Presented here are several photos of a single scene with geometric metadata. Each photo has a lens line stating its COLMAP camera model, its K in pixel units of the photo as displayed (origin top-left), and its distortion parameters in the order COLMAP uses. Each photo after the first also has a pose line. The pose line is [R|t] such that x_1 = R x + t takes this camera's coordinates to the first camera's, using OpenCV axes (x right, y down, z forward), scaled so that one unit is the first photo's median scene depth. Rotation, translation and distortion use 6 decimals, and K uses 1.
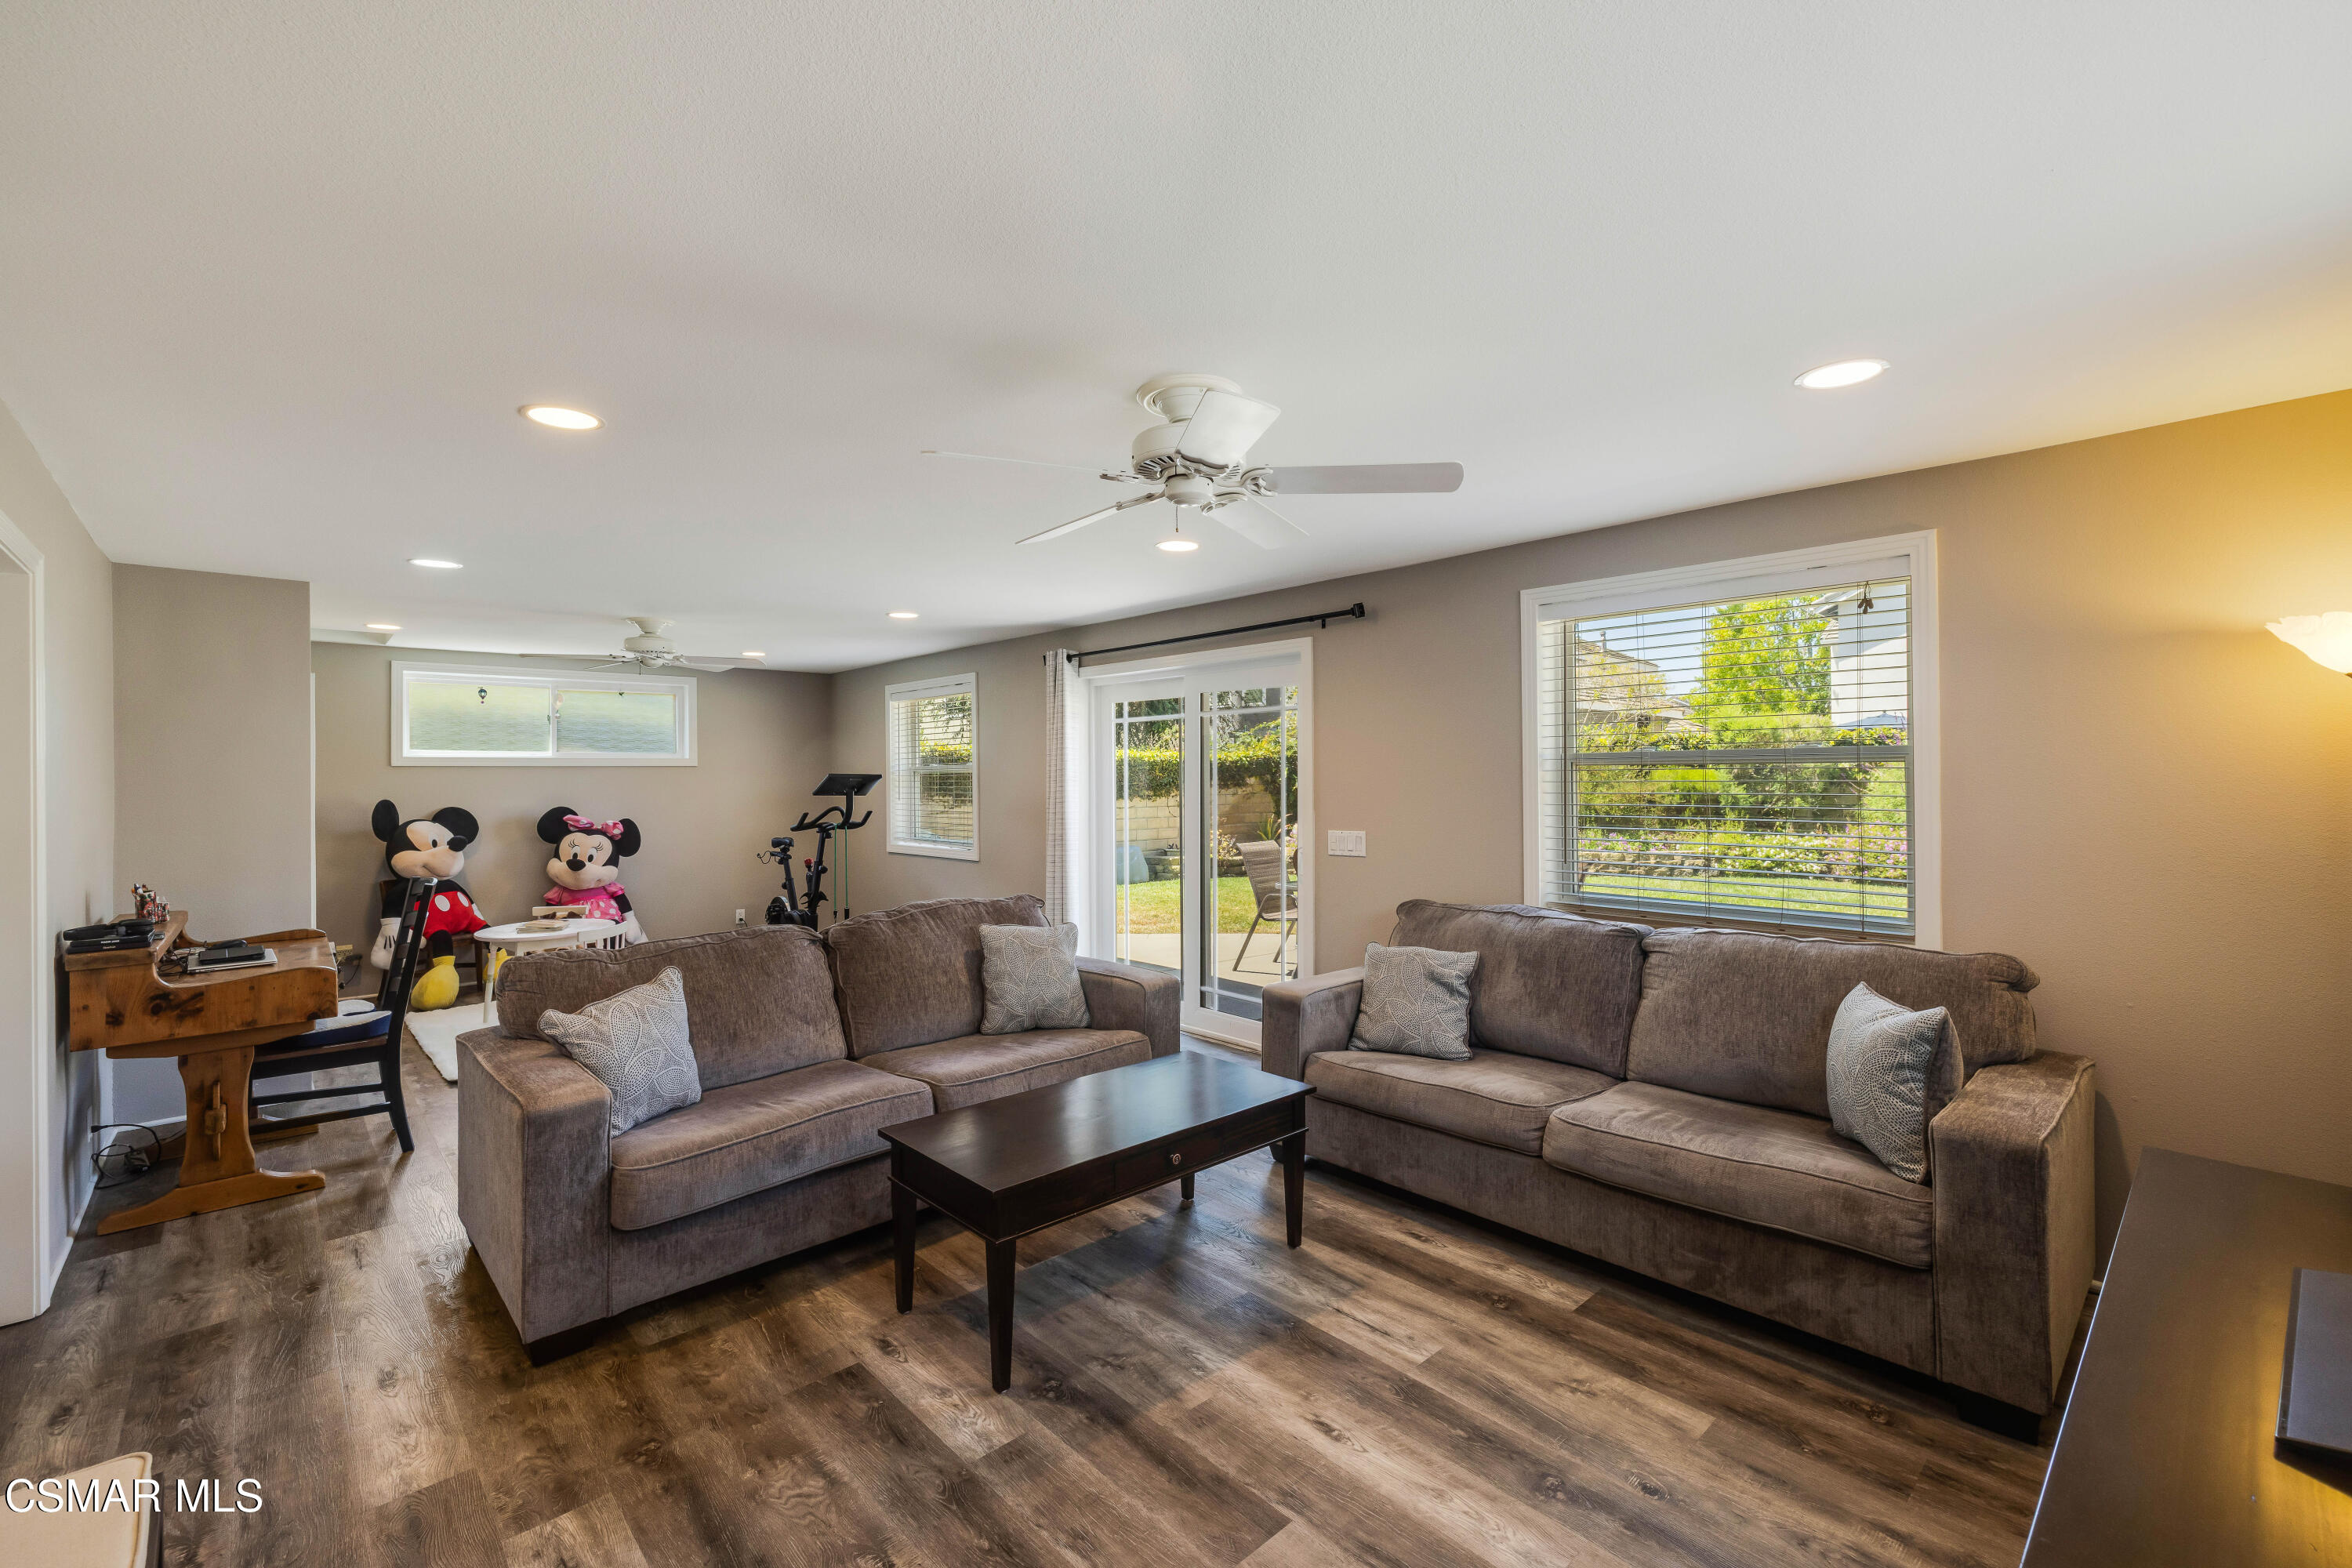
lens RADIAL K [[991.5, 0, 1165.2], [0, 991.5, 775.8], [0, 0, 1]] dist [0.000740, -0.000122]
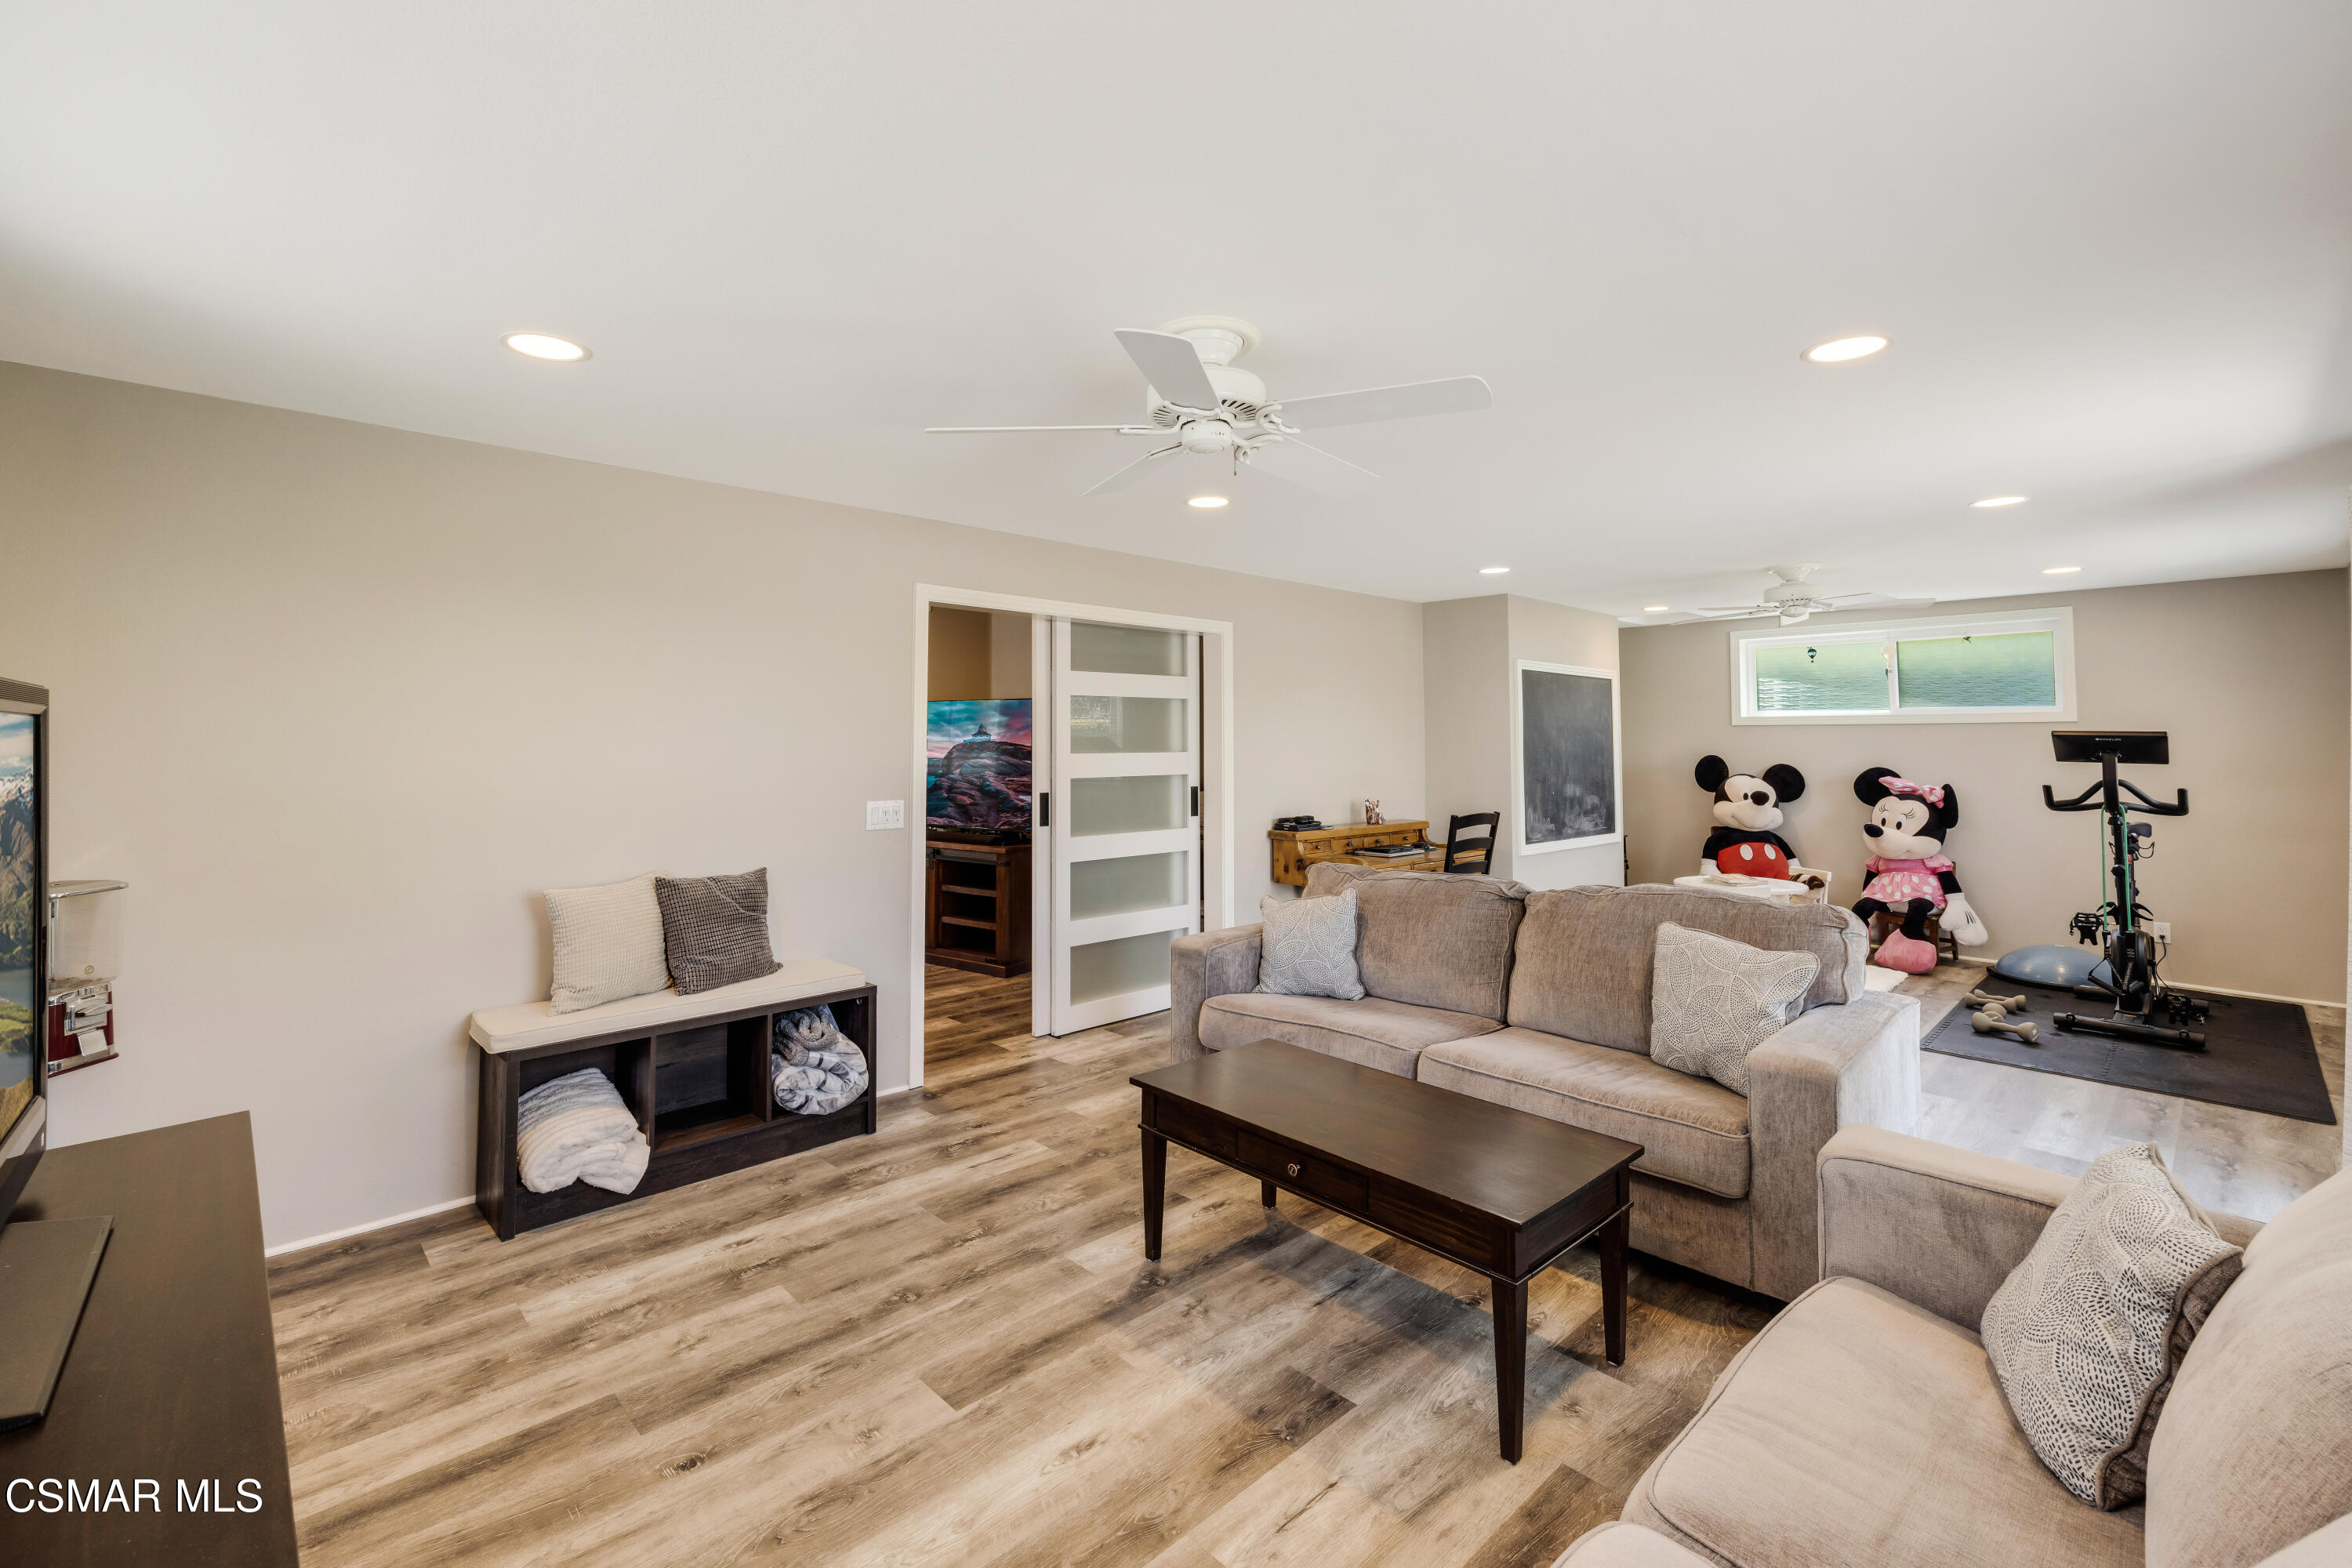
lens RADIAL K [[1020.8, 0, 1174.3], [0, 1020.8, 704.7], [0, 0, 1]] dist [0.000441, -0.000077]
pose [[0.017188, -0.029603, -0.999414, 0.927995], [0.000486, 0.999562, -0.029599, 0.001210], [0.999852, 0.000023, 0.017194, 0.881662]]
